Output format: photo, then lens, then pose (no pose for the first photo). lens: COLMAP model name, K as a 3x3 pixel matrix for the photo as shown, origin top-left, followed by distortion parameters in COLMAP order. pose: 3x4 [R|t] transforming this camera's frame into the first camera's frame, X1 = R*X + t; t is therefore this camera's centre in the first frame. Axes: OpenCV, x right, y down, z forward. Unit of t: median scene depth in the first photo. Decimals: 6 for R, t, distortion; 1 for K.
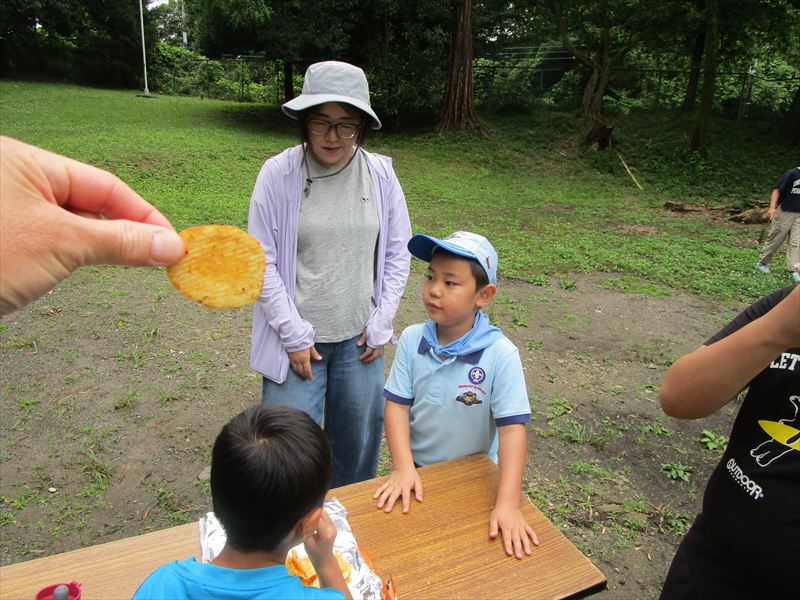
lens RADIAL K [[576.7, 0, 400.0], [0, 576.7, 300.0], [0, 0, 1]] dist [-0.026215, 0.006930]
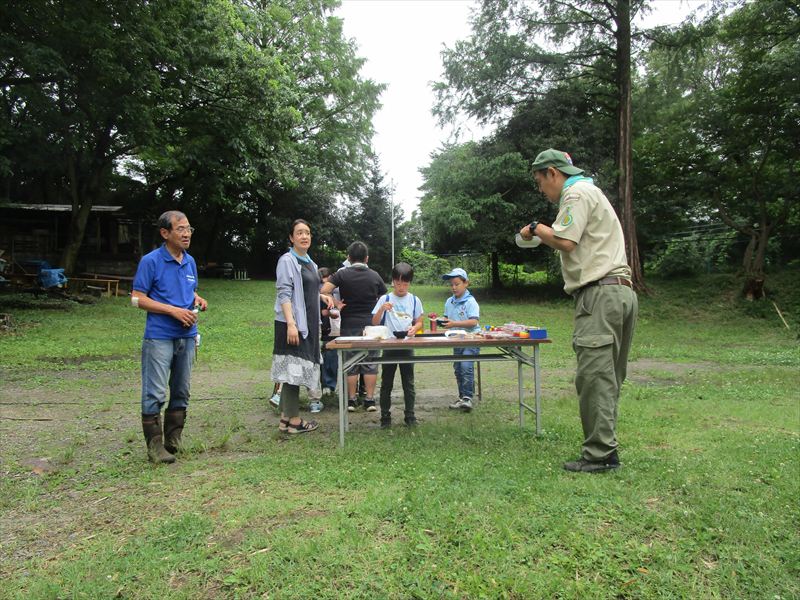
lens RADIAL K [[576.7, 0, 400.0], [0, 576.7, 300.0], [0, 0, 1]] dist [-0.026215, 0.006930]
pose [[0.927725, -0.060465, -0.368335, 0.103386], [-0.058482, 0.951060, -0.303423, 0.121472], [0.368656, 0.303034, 0.878785, -0.258076]]
